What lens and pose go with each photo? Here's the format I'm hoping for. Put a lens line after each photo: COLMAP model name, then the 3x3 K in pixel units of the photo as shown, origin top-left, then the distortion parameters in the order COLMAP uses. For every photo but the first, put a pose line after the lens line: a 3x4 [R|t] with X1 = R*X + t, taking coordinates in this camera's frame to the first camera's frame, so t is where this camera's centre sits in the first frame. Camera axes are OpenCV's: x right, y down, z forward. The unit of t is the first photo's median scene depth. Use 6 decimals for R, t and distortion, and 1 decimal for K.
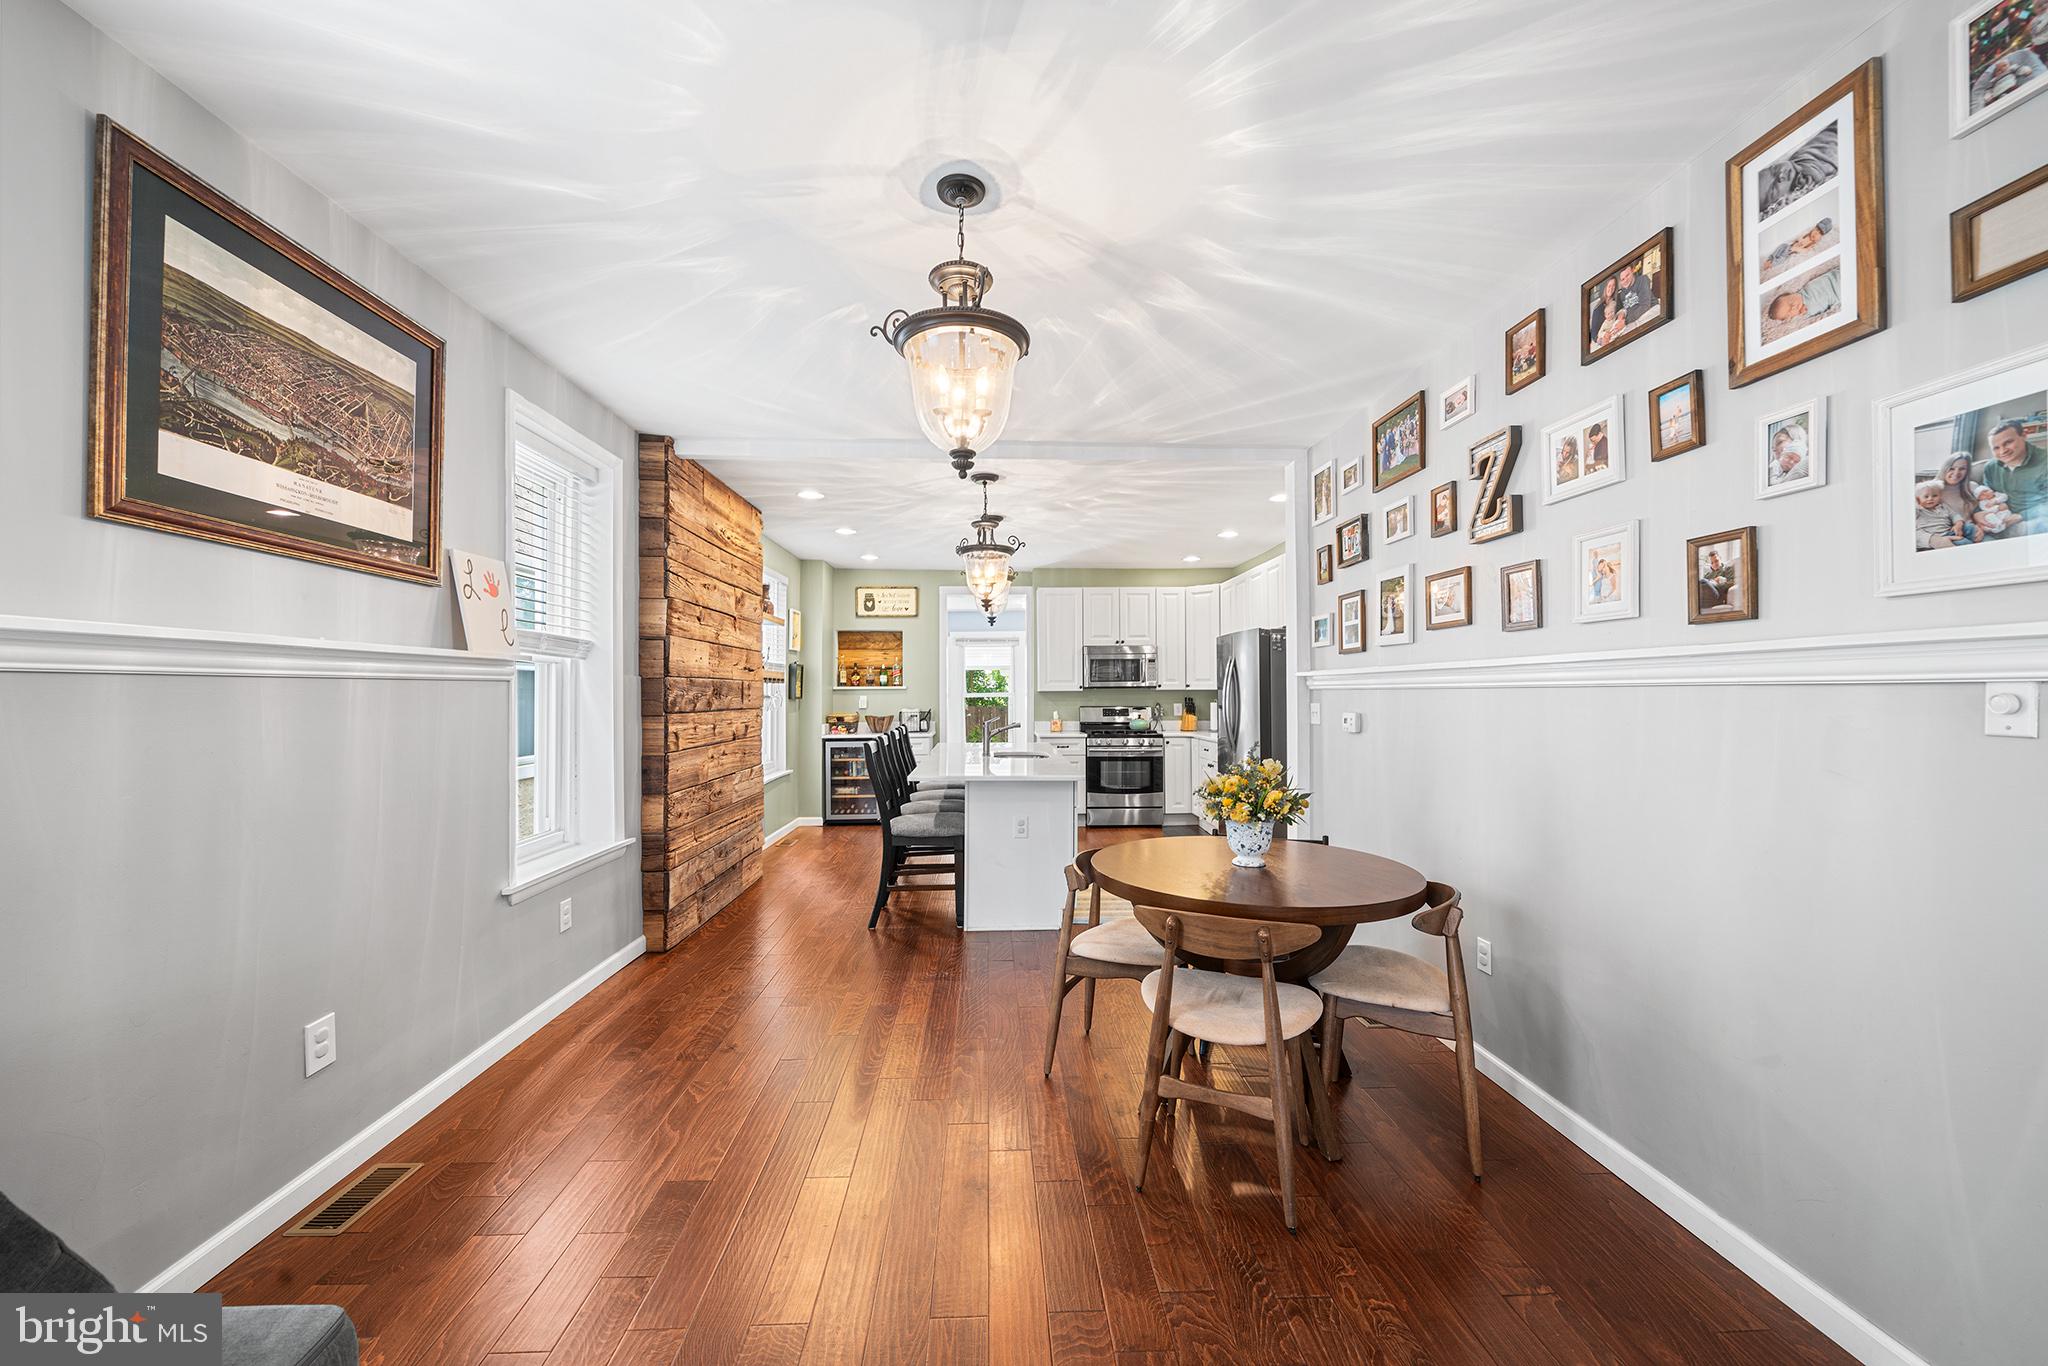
lens RADIAL K [[774.9, 0, 1027.5], [0, 774.9, 686.9], [0, 0, 1]] dist [-0.001246, -0.000043]
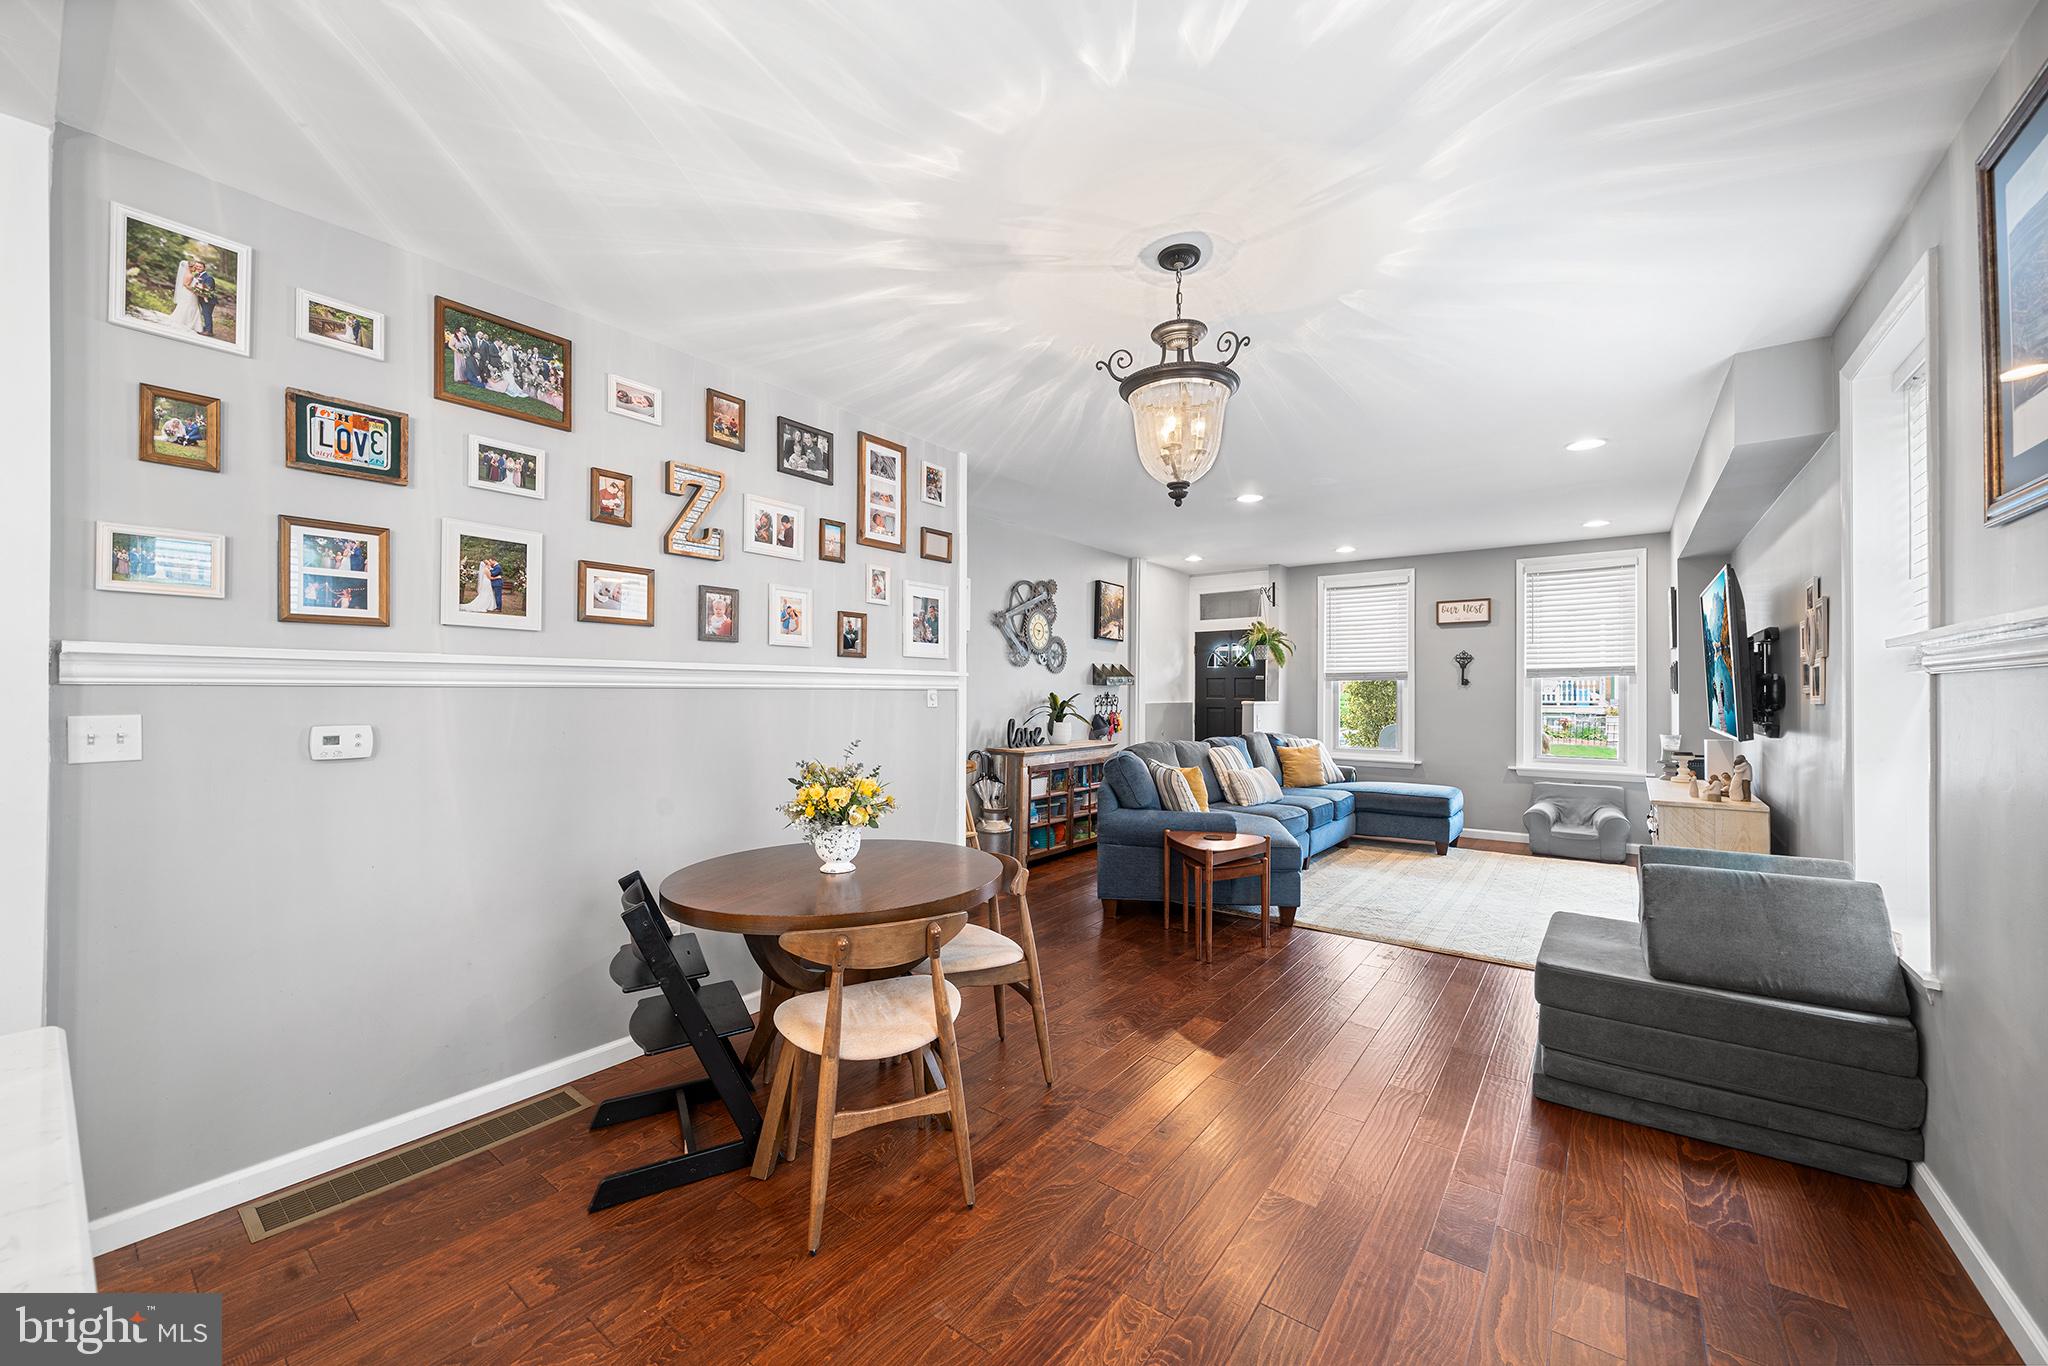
lens RADIAL K [[766.7, 0, 1020.9], [0, 766.7, 688.9], [0, 0, 1]] dist [-0.002011, -0.000145]
pose [[-0.758938, 0.005766, 0.651137, -0.330349], [-0.004159, 0.999897, -0.013701, 0.010381], [-0.651150, -0.013106, -0.758836, 1.029159]]
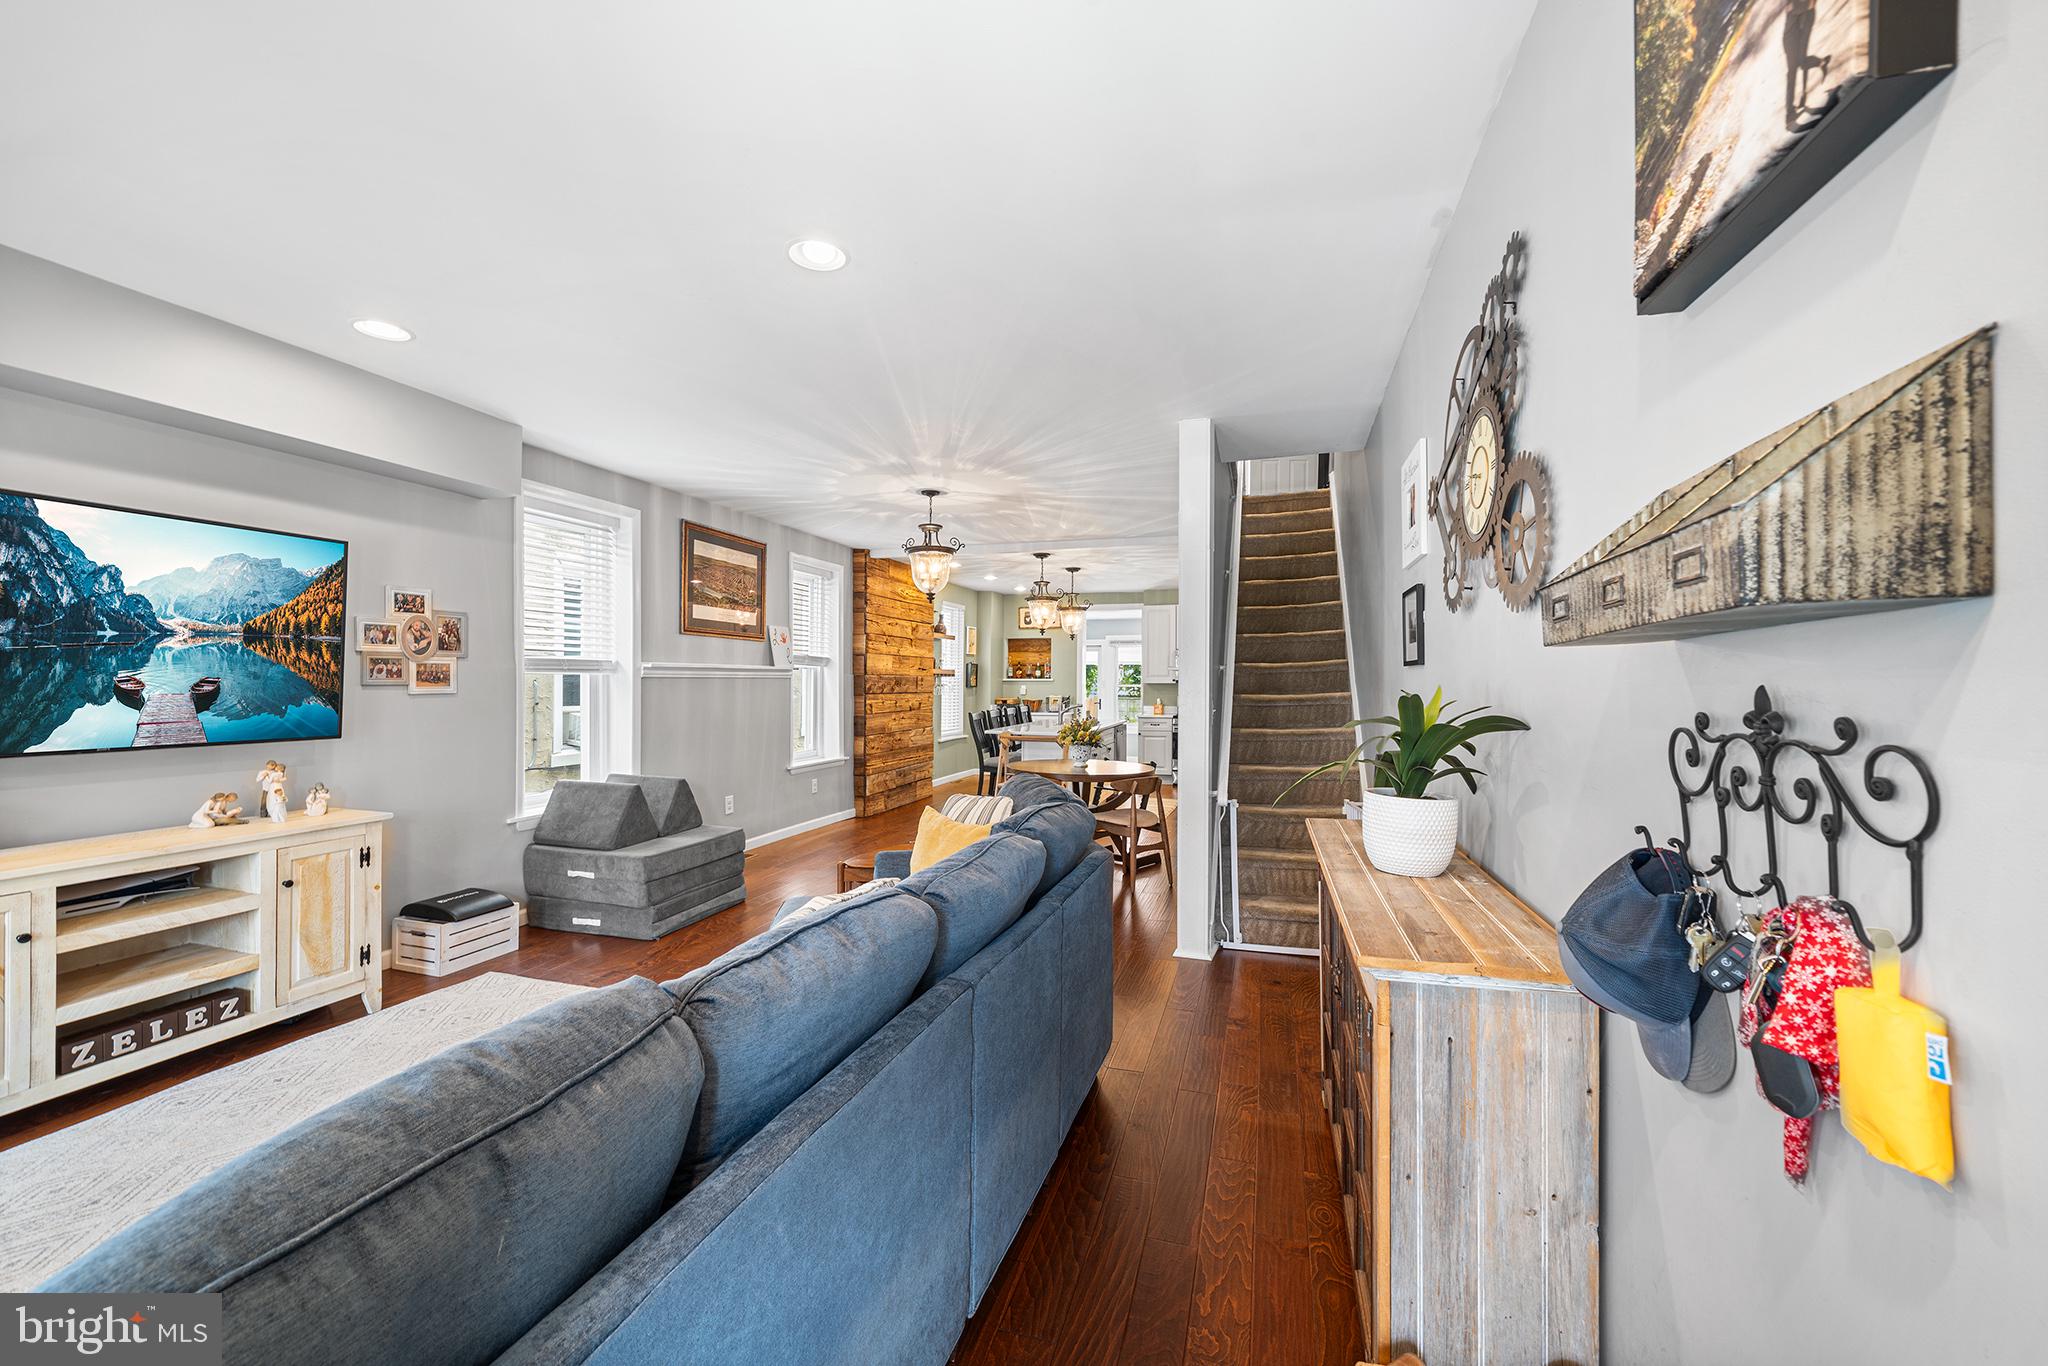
lens RADIAL K [[799.9, 0, 1028.9], [0, 799.9, 684.0], [0, 0, 1]] dist [-0.000373, -0.000057]
pose [[0.942584, 0.006145, -0.333913, 0.578051], [-0.002846, 0.999942, 0.010368, -0.012116], [0.333958, -0.008823, 0.942547, -0.733729]]
